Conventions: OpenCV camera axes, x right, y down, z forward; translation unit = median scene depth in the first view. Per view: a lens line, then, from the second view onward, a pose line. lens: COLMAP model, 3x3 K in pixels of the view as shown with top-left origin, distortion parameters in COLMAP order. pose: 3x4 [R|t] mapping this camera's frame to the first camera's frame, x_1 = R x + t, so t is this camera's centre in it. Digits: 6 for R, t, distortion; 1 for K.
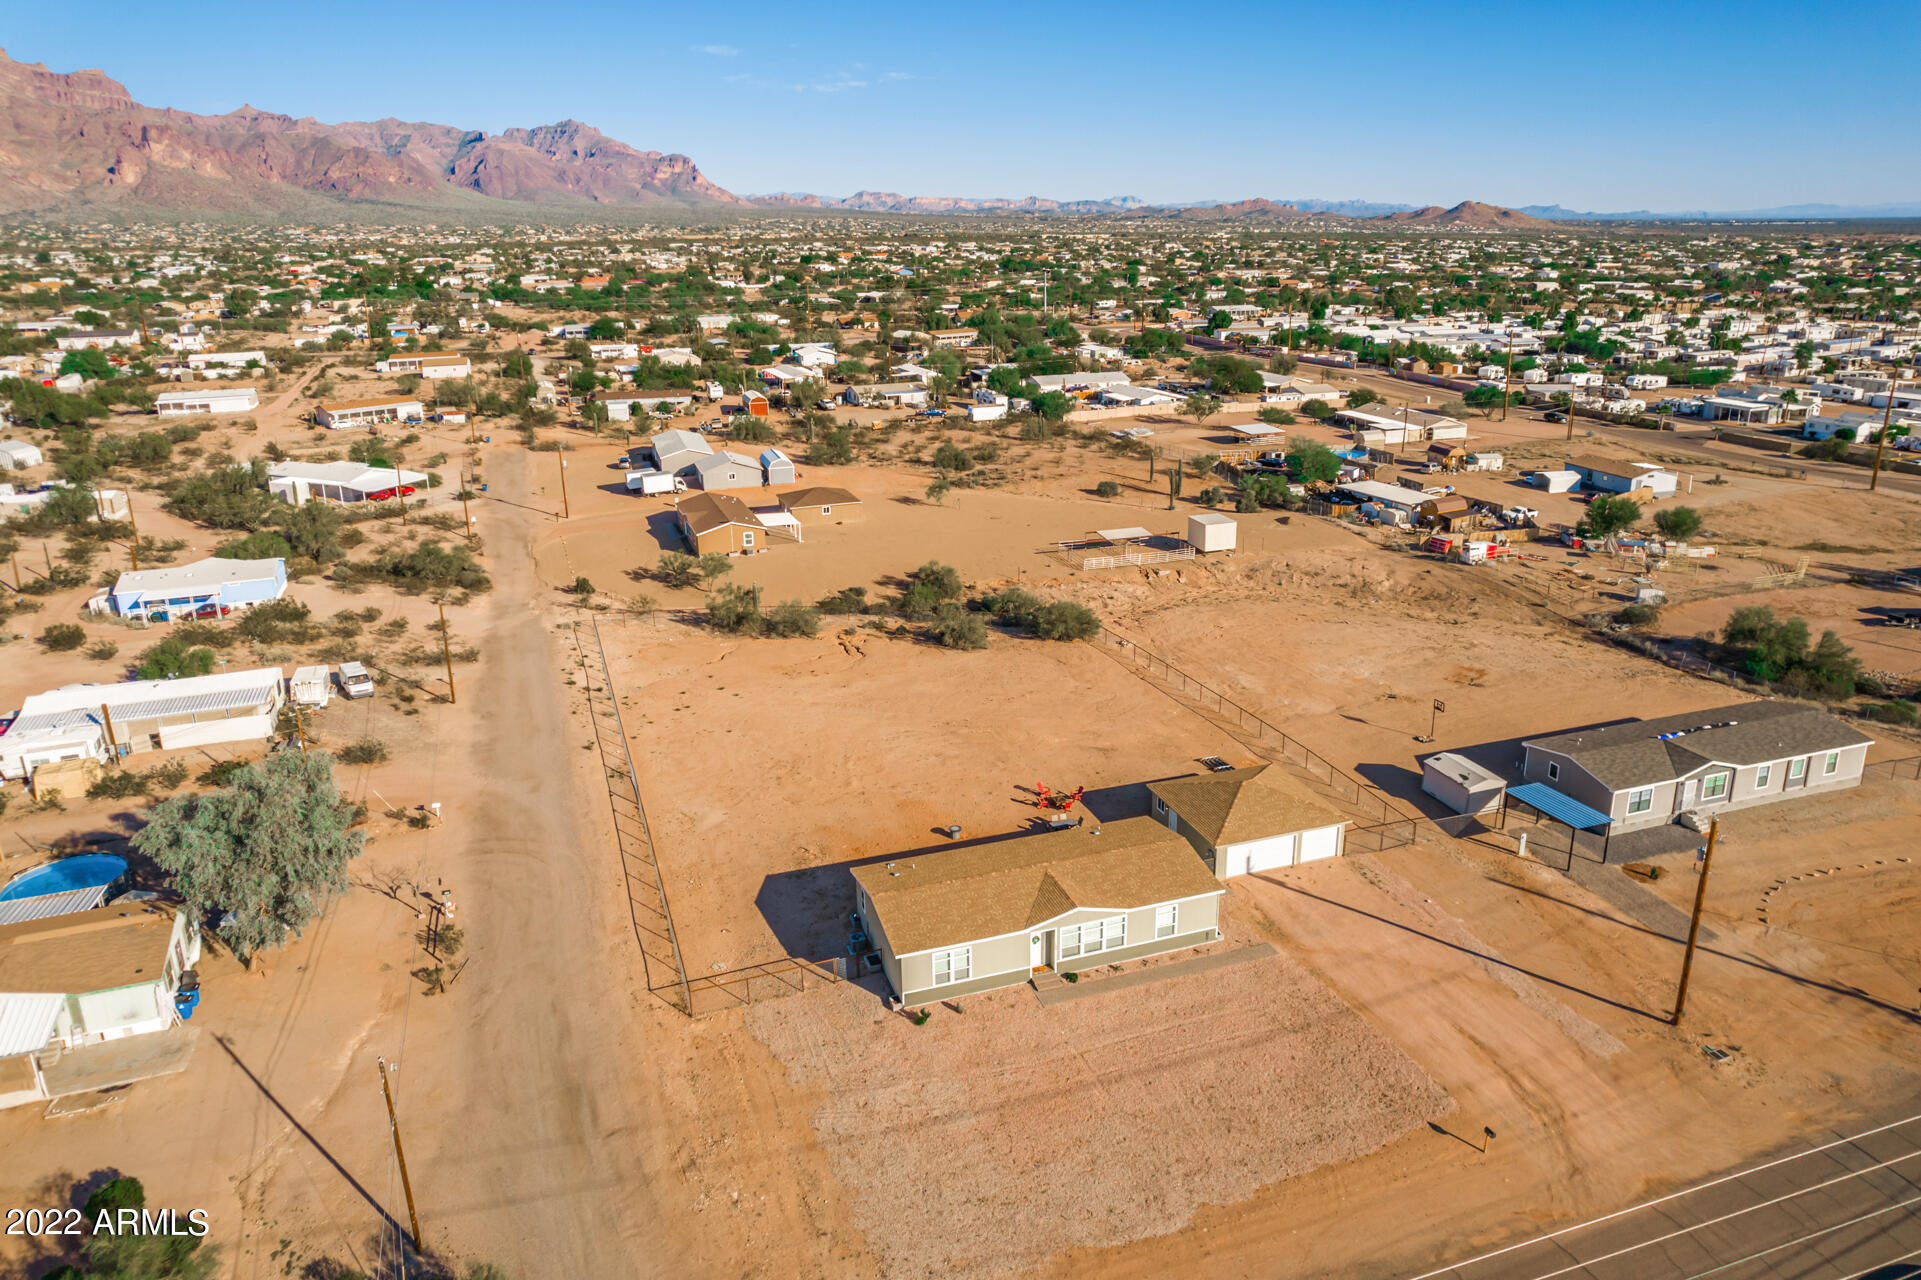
lens RADIAL K [[1261.4, 0, 966.8], [0, 1261.4, 586.5], [0, 0, 1]] dist [-0.073111, 0.068949]
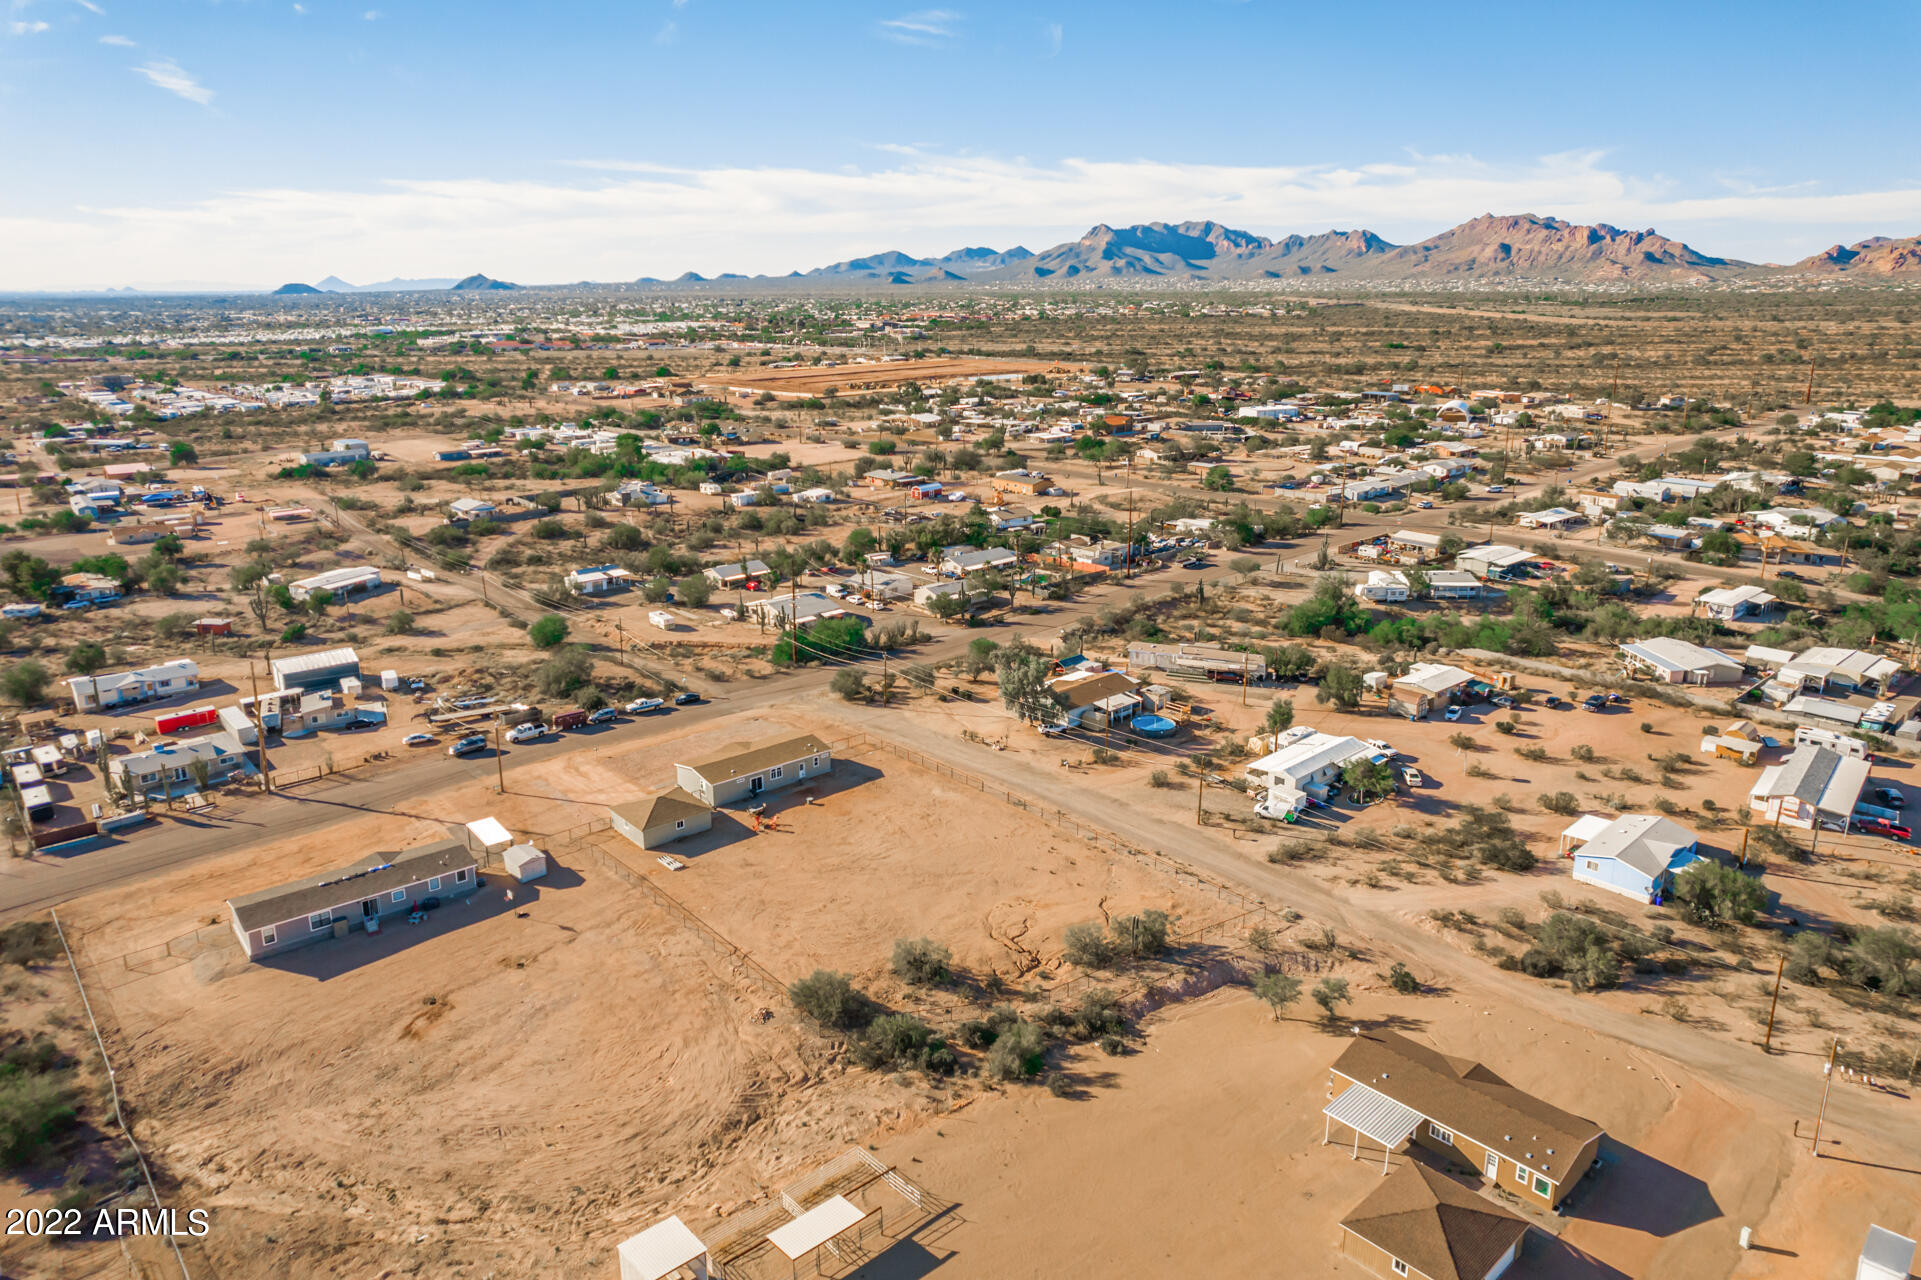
lens RADIAL K [[1225.0, 0, 956.9], [0, 1225.0, 639.9], [0, 0, 1]] dist [-0.071271, 0.057445]
pose [[-0.927279, 0.120769, -0.354356, 0.221971], [-0.091993, 0.844011, 0.528377, -0.547317], [0.362892, 0.522551, -0.771524, 1.264755]]
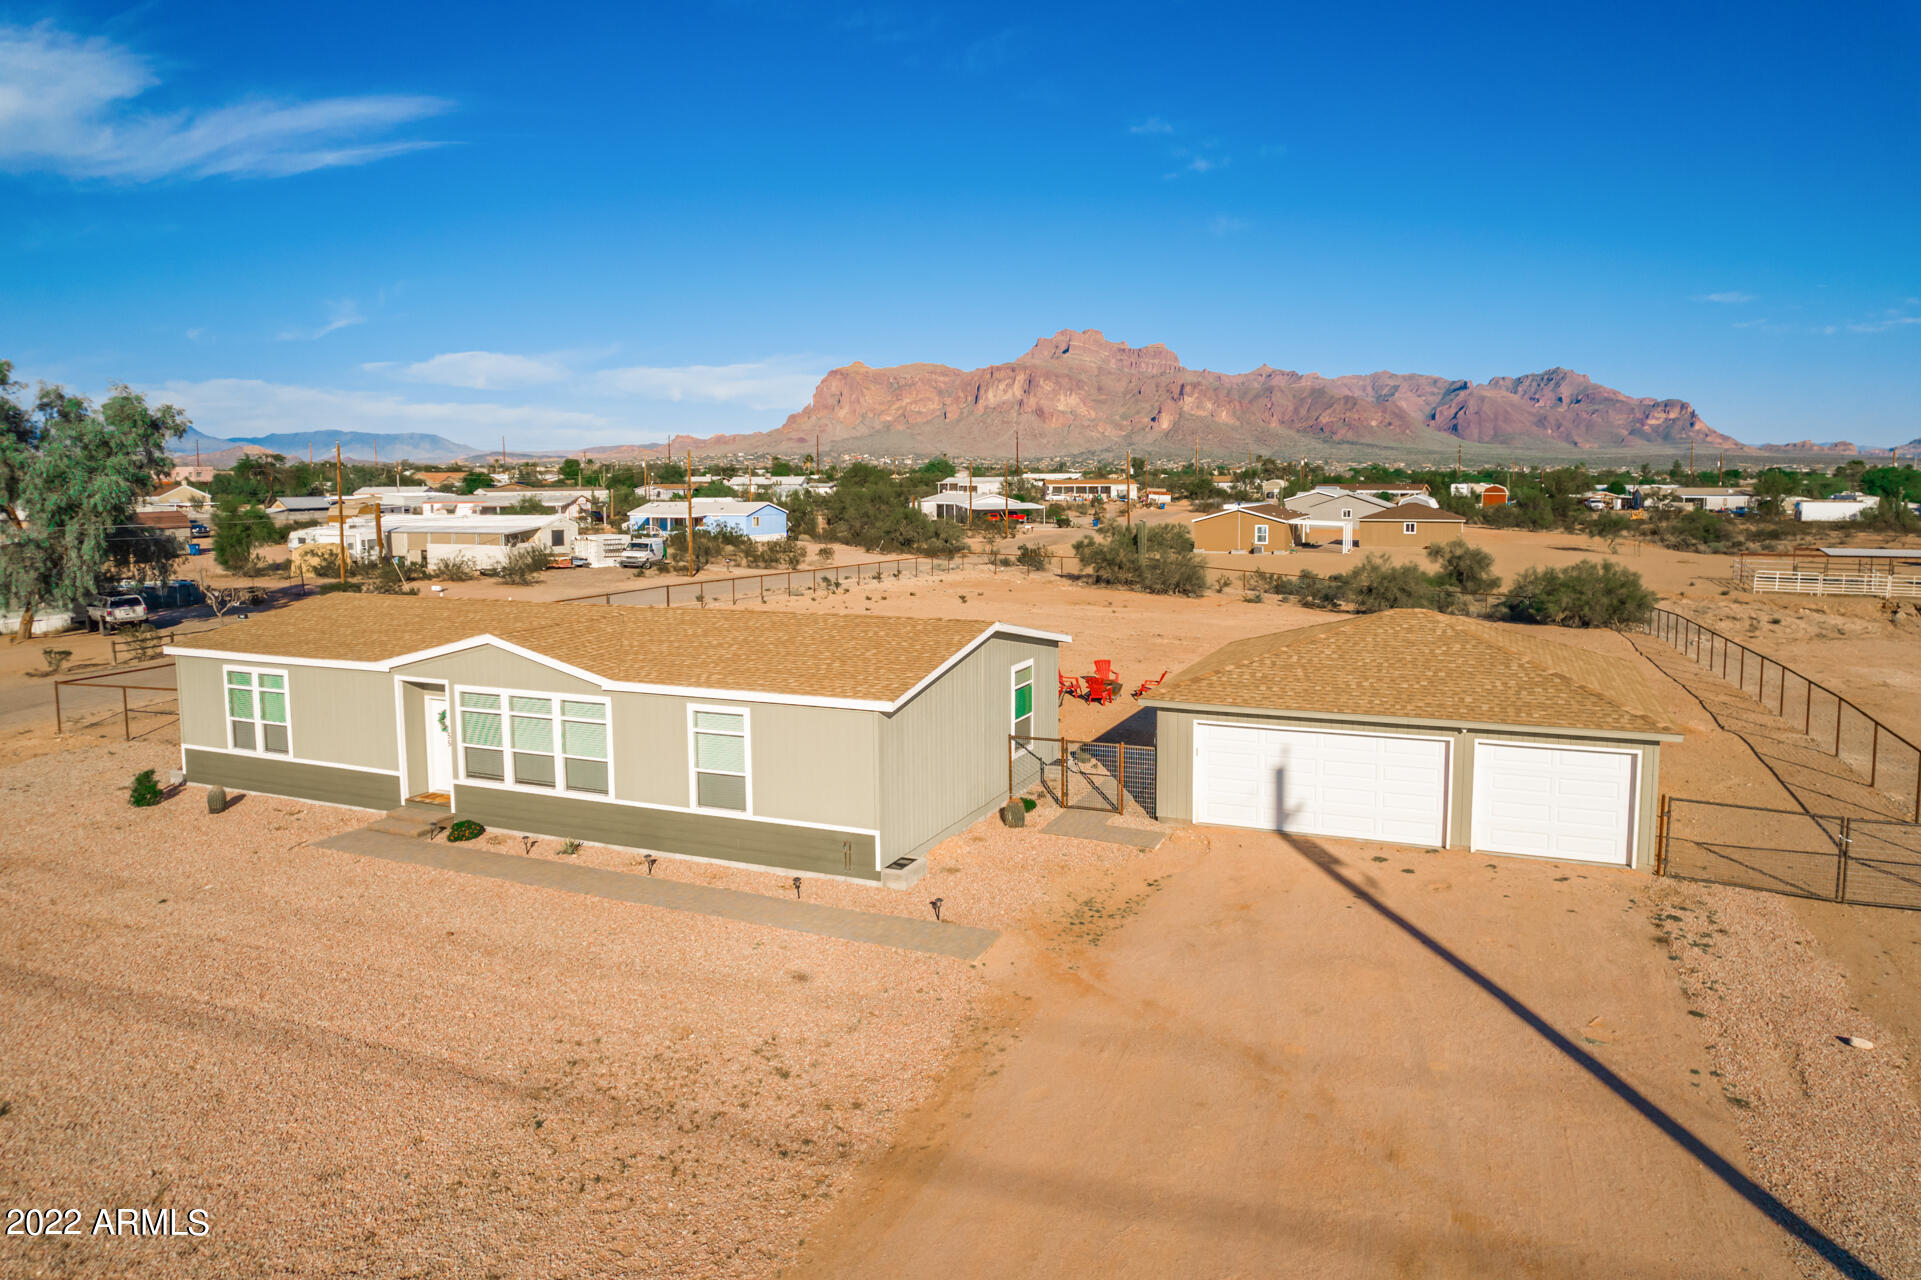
lens RADIAL K [[1261.4, 0, 966.8], [0, 1261.4, 586.5], [0, 0, 1]] dist [-0.073111, 0.068949]
pose [[0.741776, 0.067487, -0.667244, 0.185532], [-0.194212, 0.973909, -0.117402, 0.108666], [0.641912, 0.216673, 0.735529, 0.343216]]
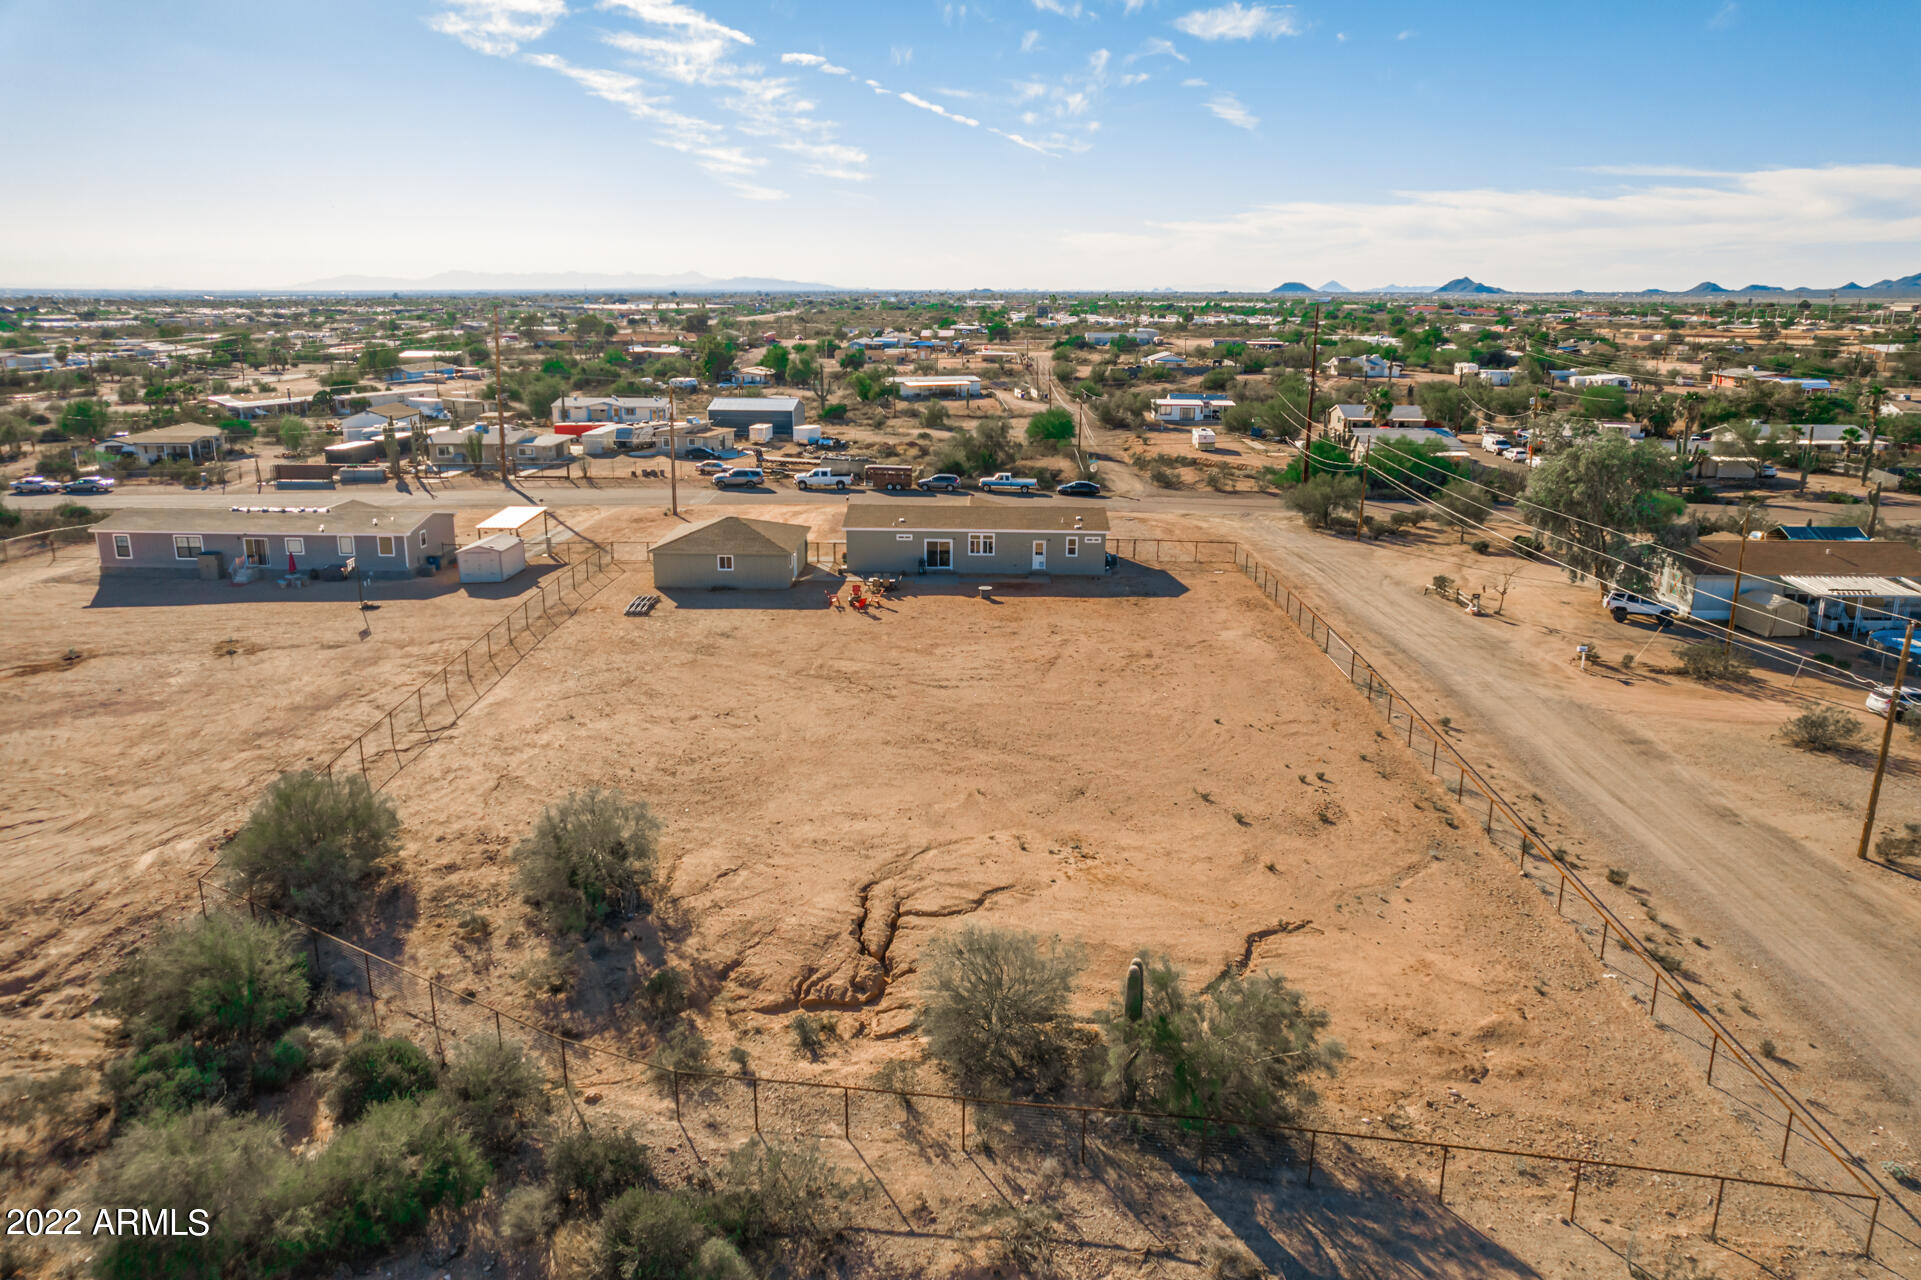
lens RADIAL K [[1245.2, 0, 961.3], [0, 1245.2, 618.4], [0, 0, 1]] dist [-0.075092, 0.064664]
pose [[-0.936683, -0.086431, 0.339344, -0.170746], [0.103179, 0.857921, 0.503314, -0.148815], [-0.334633, 0.506459, -0.794682, 0.937942]]
